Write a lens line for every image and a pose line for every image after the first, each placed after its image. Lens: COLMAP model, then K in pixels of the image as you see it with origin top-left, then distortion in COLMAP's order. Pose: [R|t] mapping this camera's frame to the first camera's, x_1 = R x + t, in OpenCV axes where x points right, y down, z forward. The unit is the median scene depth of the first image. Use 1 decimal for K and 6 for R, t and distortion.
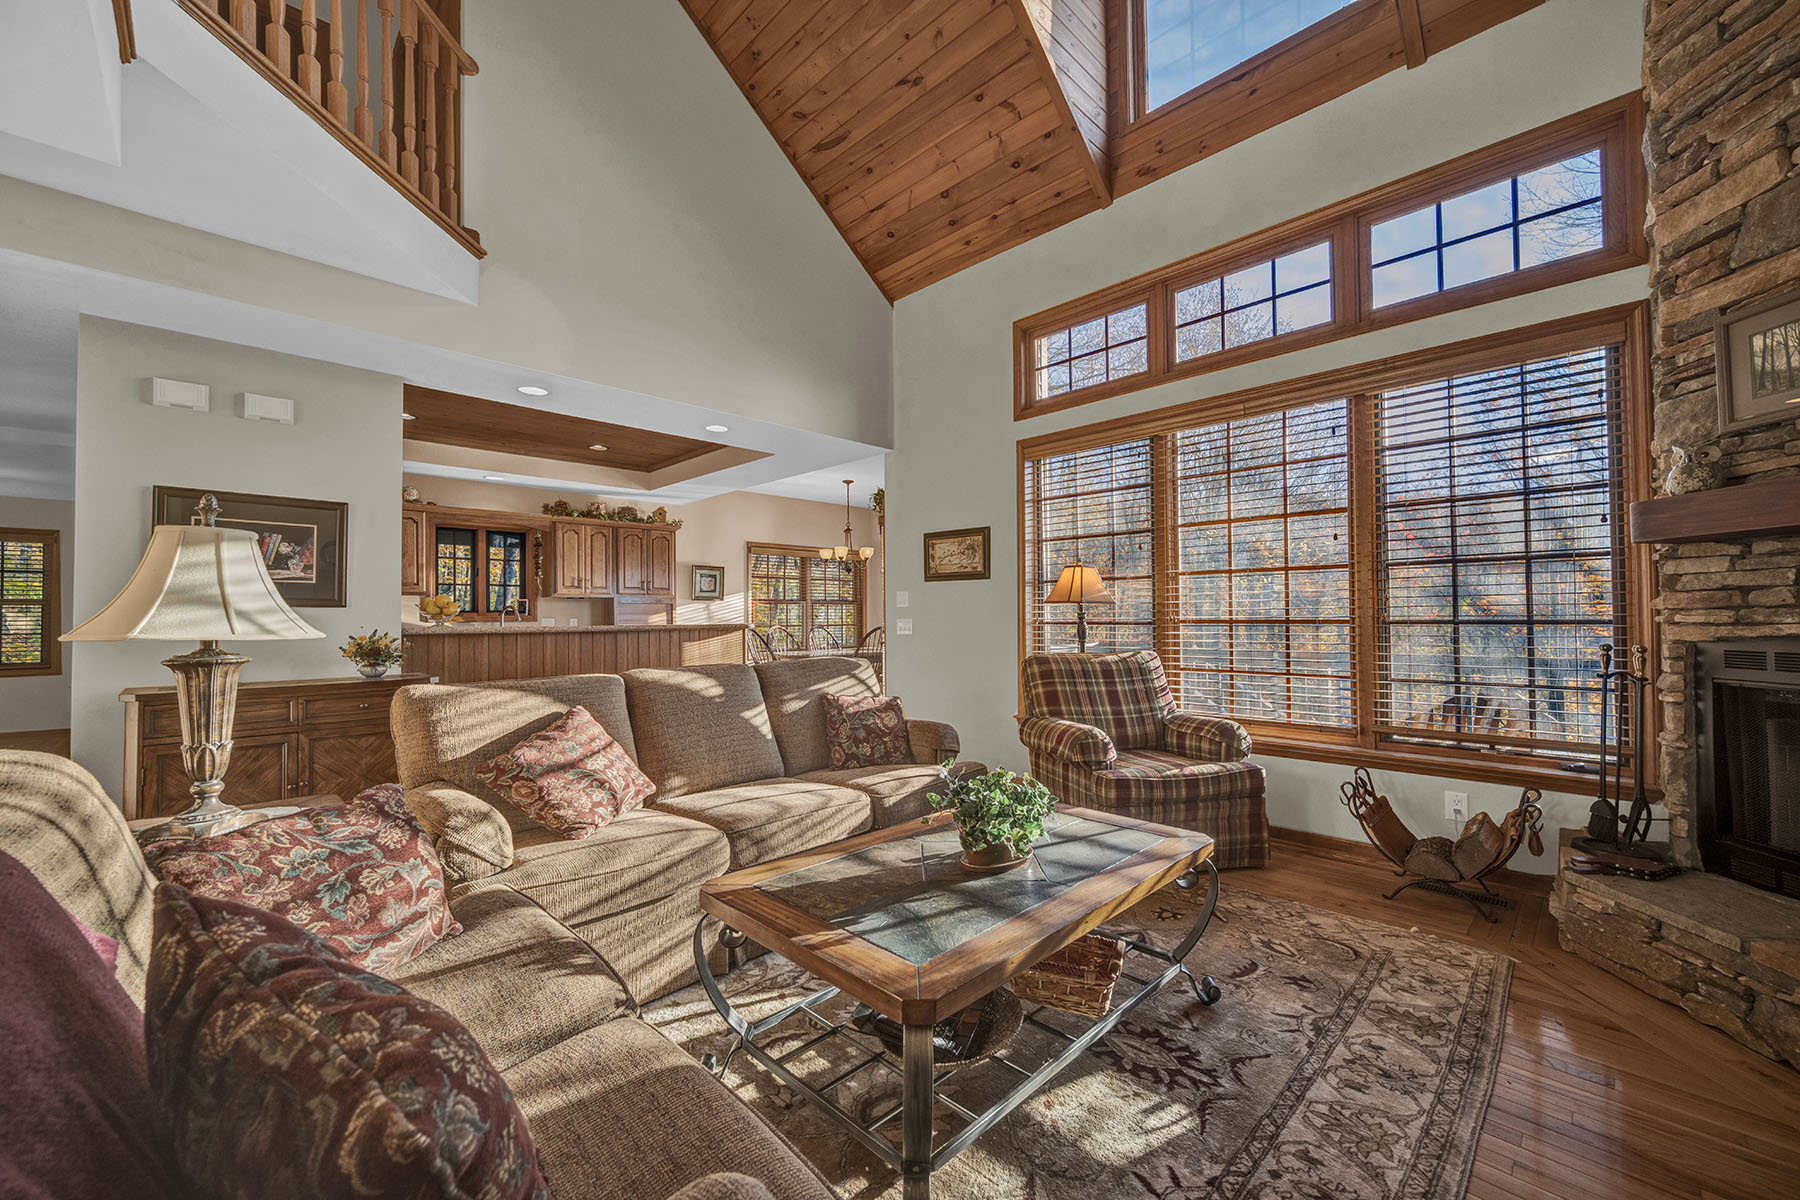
lens RADIAL K [[704.2, 0, 900.9], [0, 704.2, 605.4], [0, 0, 1]] dist [-0.000218, 0.000403]
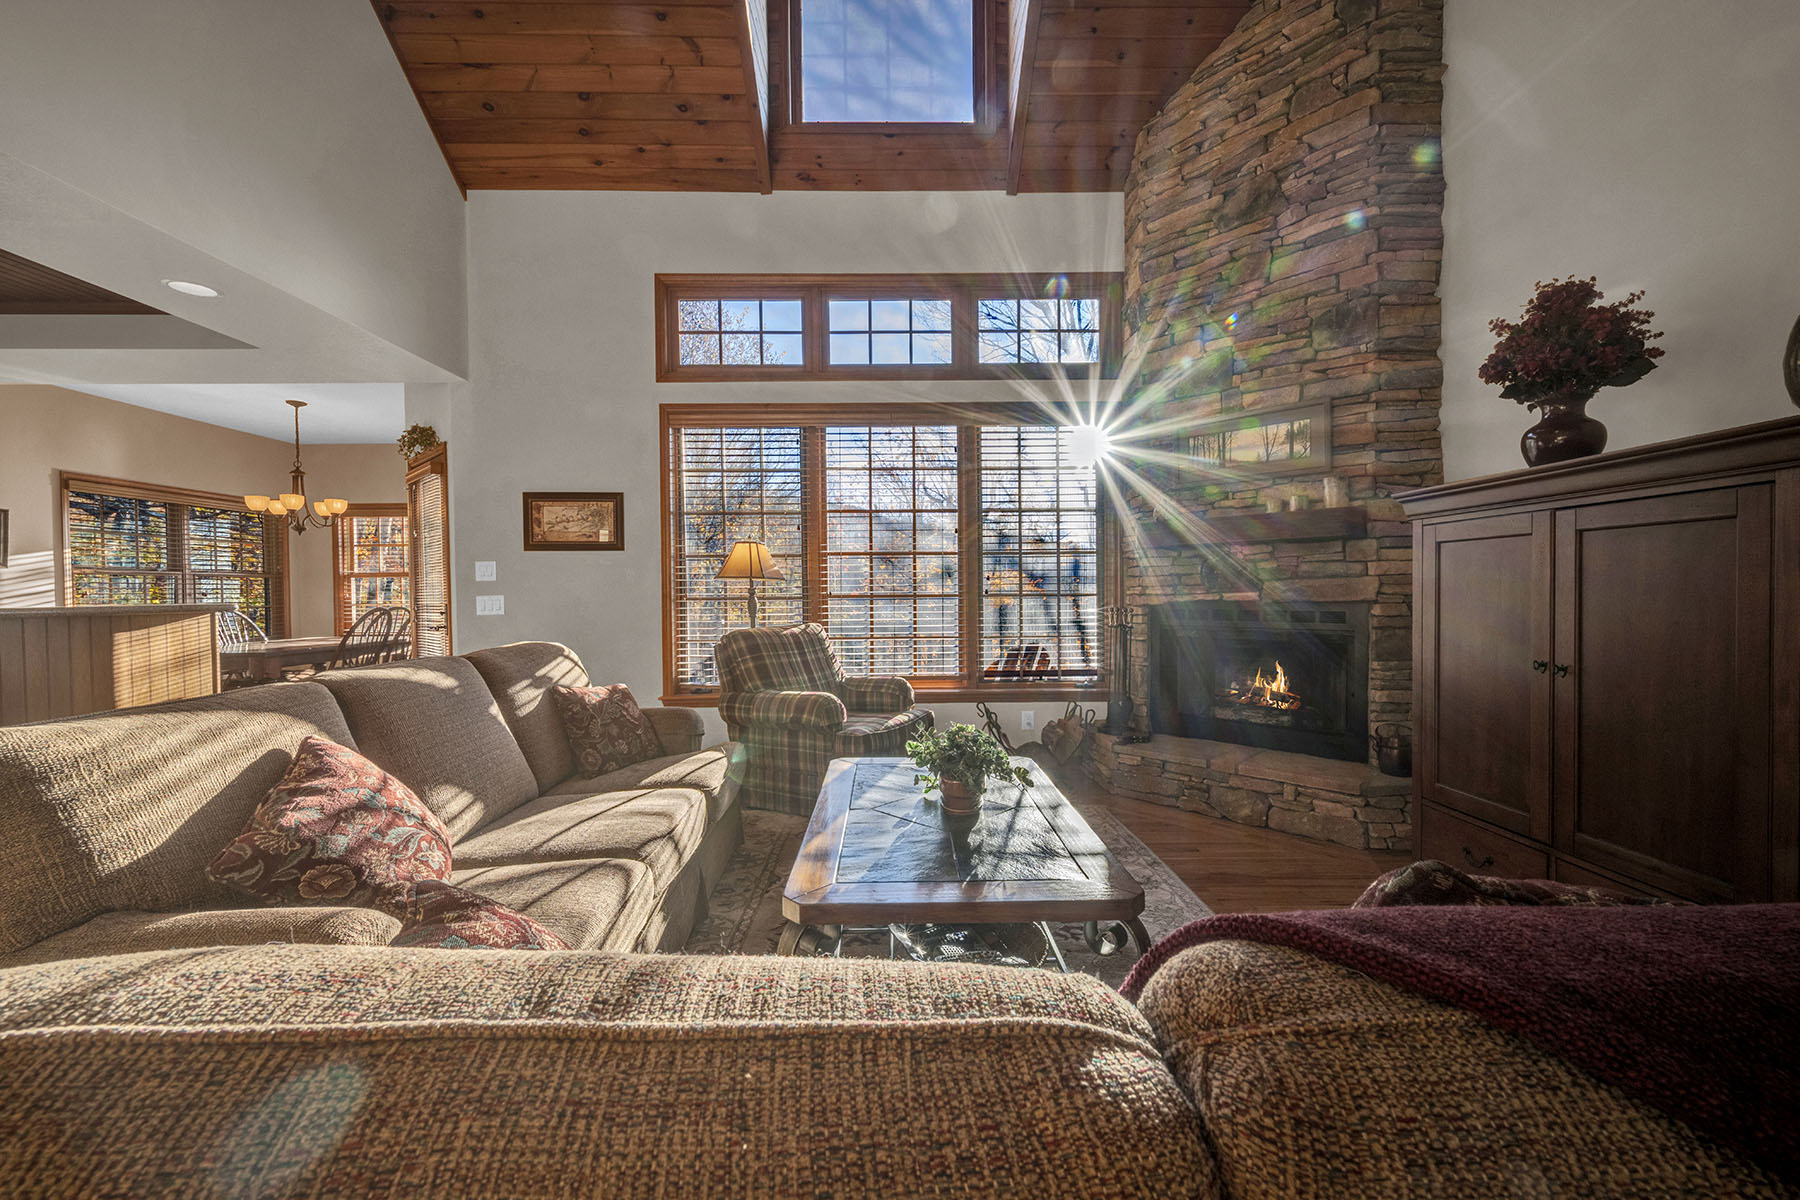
lens RADIAL K [[704.2, 0, 901.1], [0, 704.2, 607.2], [0, 0, 1]] dist [-0.000218, 0.000403]
pose [[0.692130, -0.014595, 0.721626, -0.443037], [-0.008631, 0.999557, 0.028494, 0.009102], [-0.721722, -0.025950, 0.691697, 0.177894]]
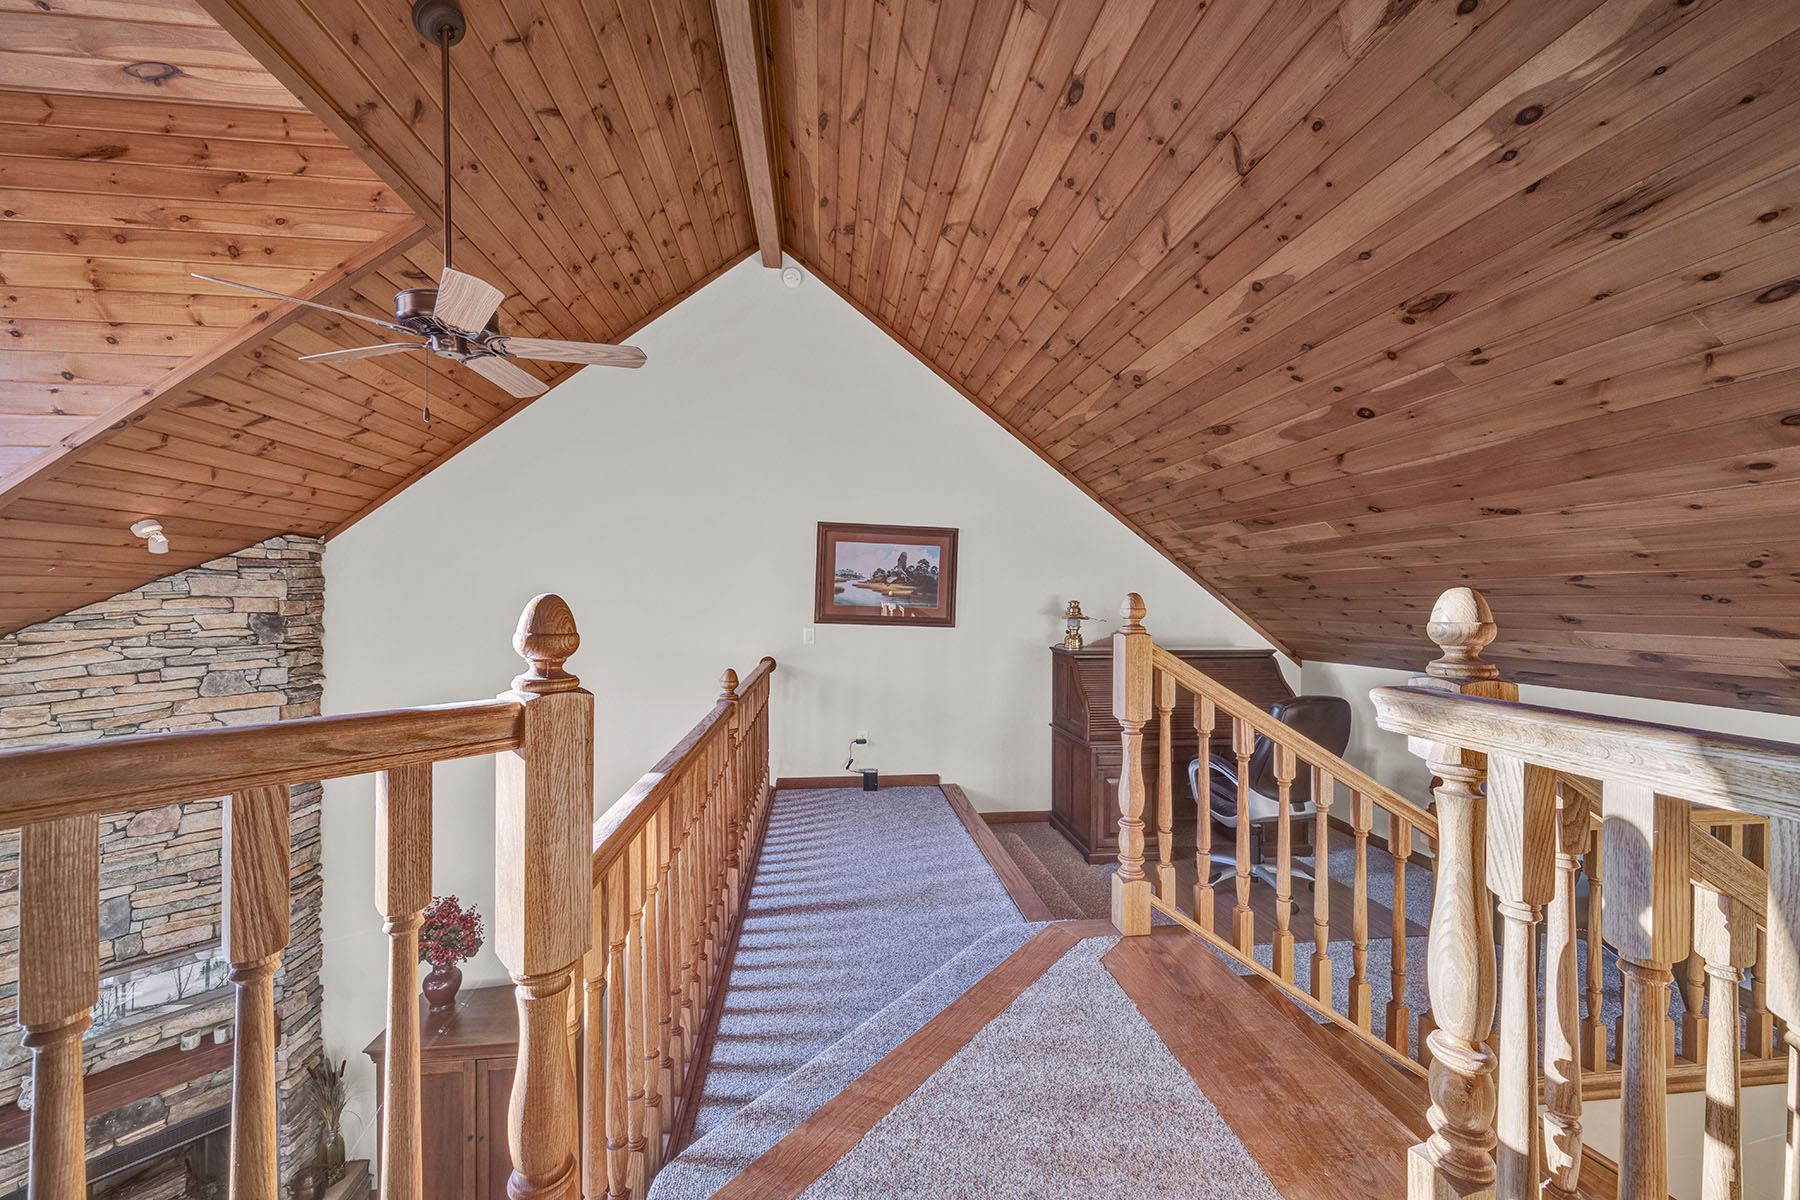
lens RADIAL K [[704.2, 0, 912.1], [0, 704.2, 601.5], [0, 0, 1]] dist [-0.000218, 0.000403]
pose [[-0.790031, 0.003901, 0.613055, -1.034739], [-0.007149, 0.999853, -0.015574, -0.927525], [-0.613025, -0.016687, -0.789887, 0.765742]]
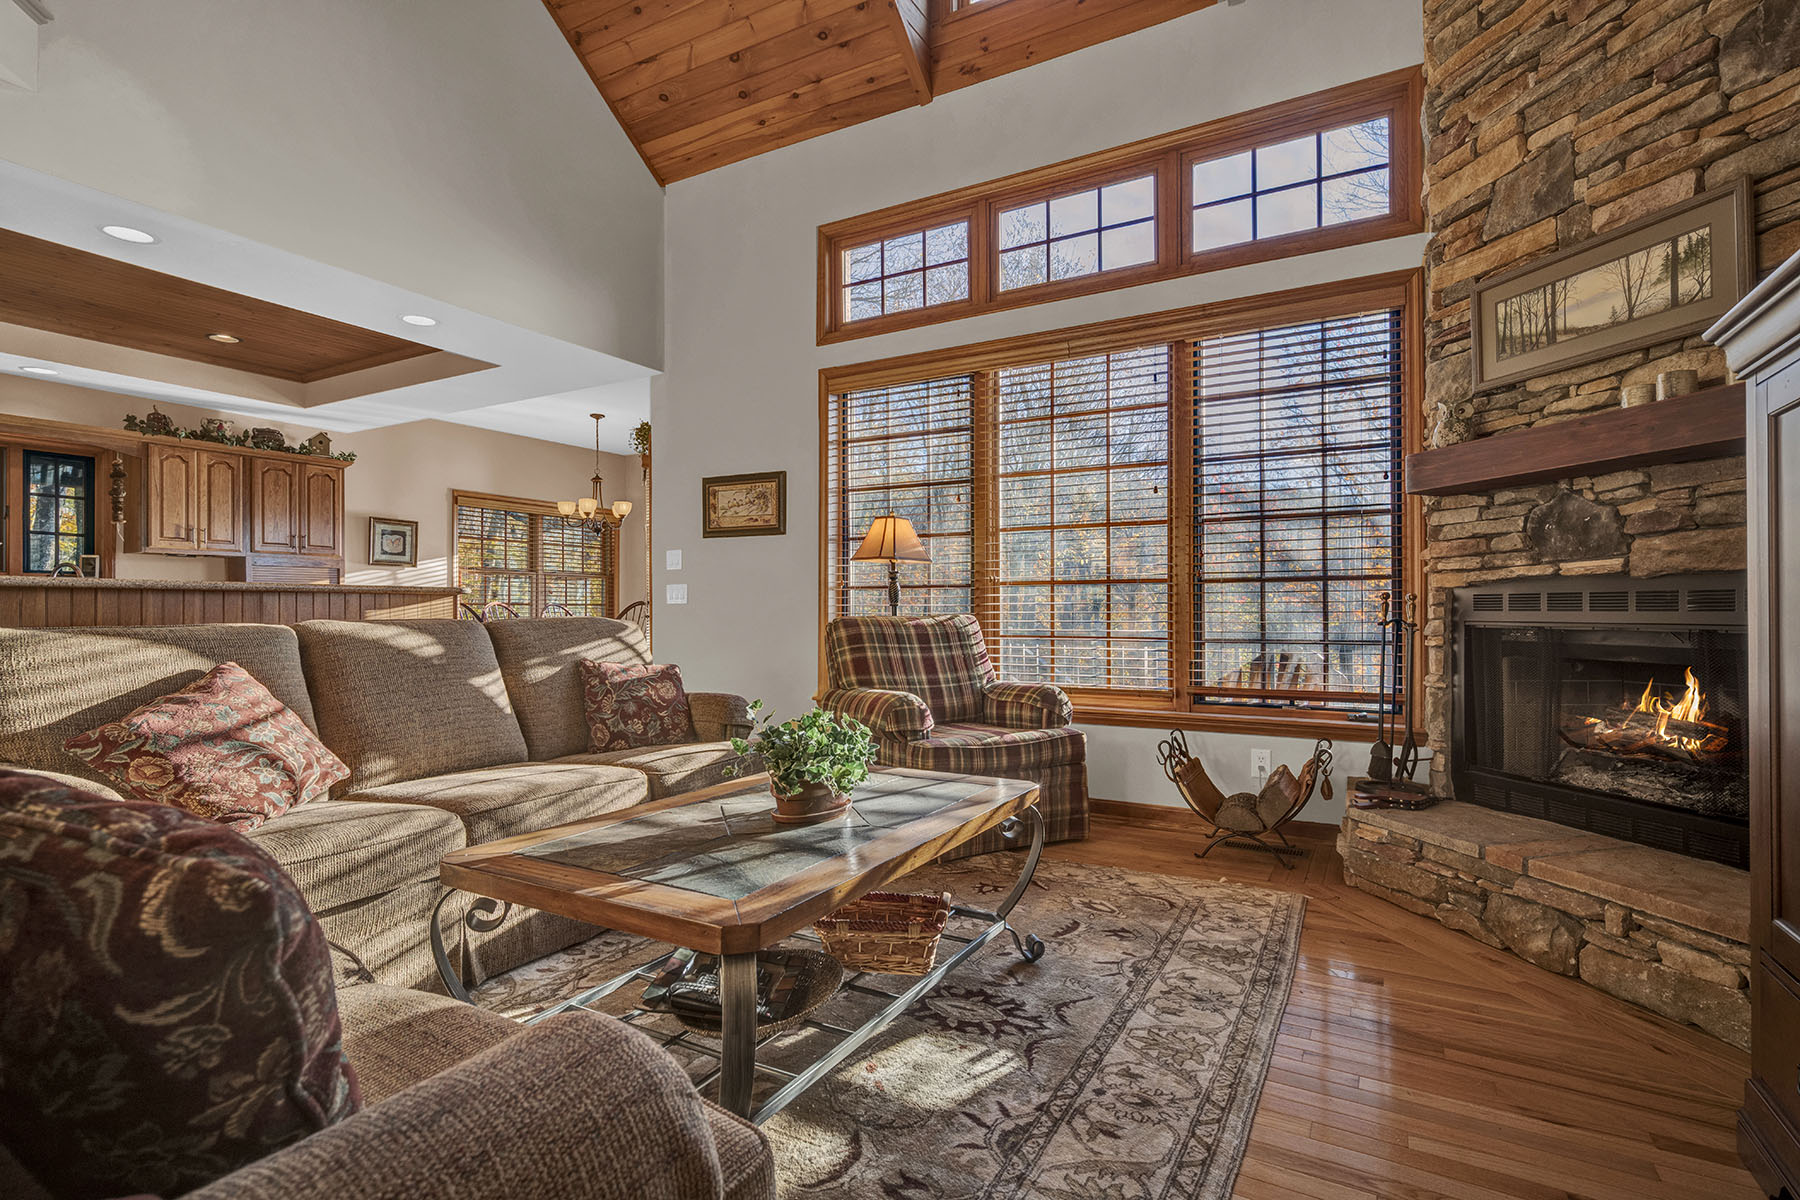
lens RADIAL K [[870.4, 0, 900.8], [0, 870.4, 606.5], [0, 0, 1]] dist [0.001438, 0.000298]
pose [[0.962596, 0.007541, 0.270838, -0.030790], [-0.010217, 0.999912, 0.008474, 0.058335], [-0.270750, -0.010924, 0.962588, -0.037840]]
